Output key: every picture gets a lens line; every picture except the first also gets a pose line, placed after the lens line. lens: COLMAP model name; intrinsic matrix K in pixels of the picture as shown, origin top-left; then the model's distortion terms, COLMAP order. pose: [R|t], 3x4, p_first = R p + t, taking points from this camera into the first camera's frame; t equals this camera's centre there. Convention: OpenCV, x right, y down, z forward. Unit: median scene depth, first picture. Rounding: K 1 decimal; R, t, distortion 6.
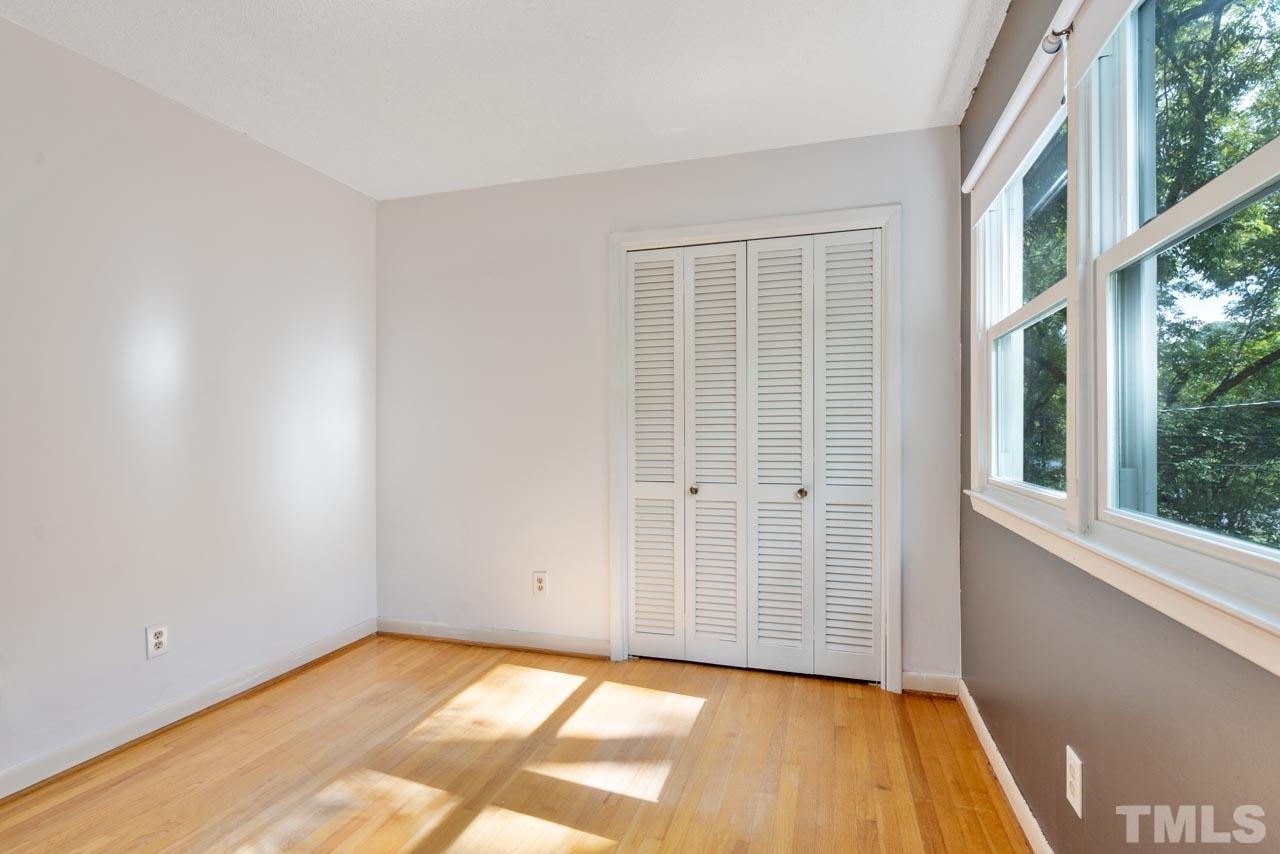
lens RADIAL K [[621.2, 0, 640.1], [0, 621.2, 426.5], [0, 0, 1]] dist [-0.003913, 0.000628]
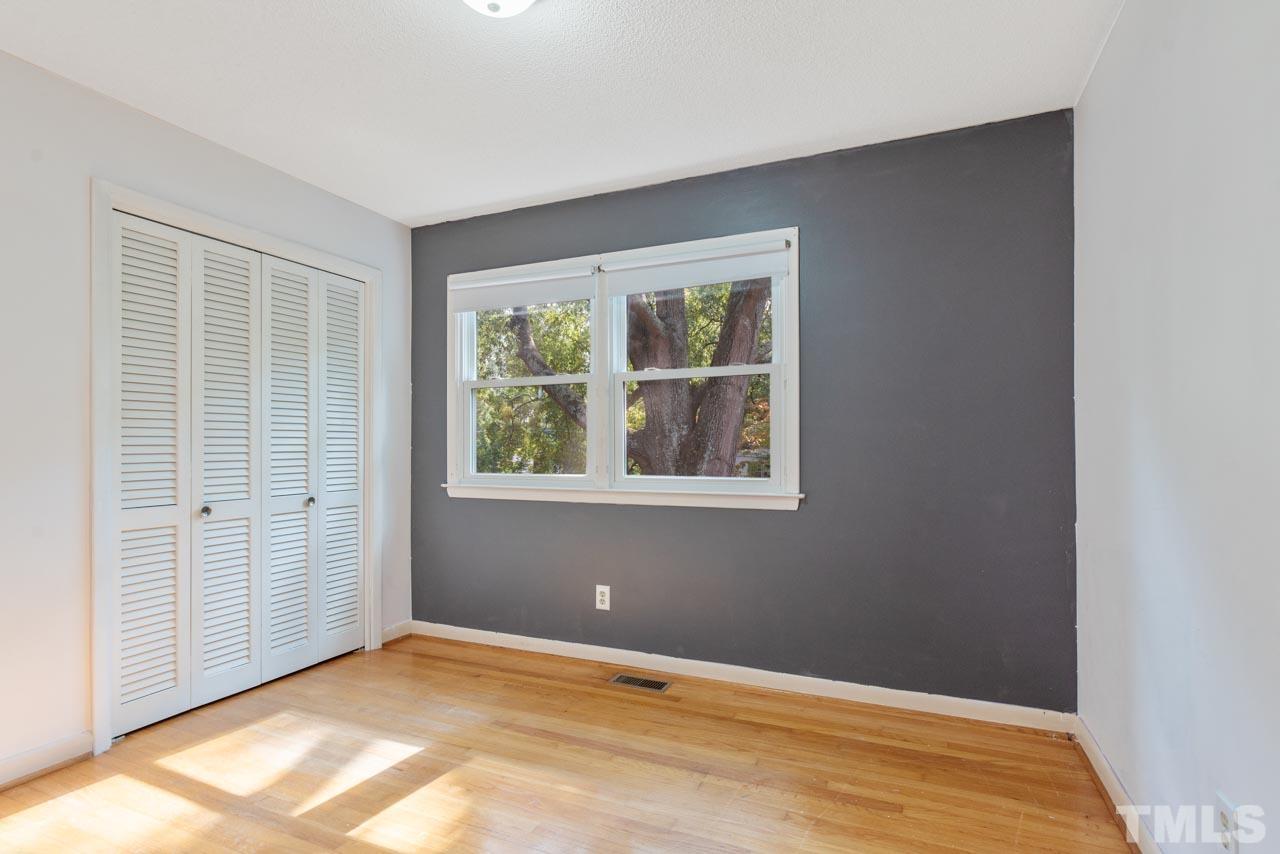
lens RADIAL K [[621.2, 0, 640.1], [0, 621.2, 439.5], [0, 0, 1]] dist [-0.003913, 0.000628]
pose [[0.110467, 0.015912, 0.993752, -0.764841], [-0.002477, 0.999873, -0.015735, 0.013995], [-0.993877, -0.000724, 0.110493, 0.299243]]
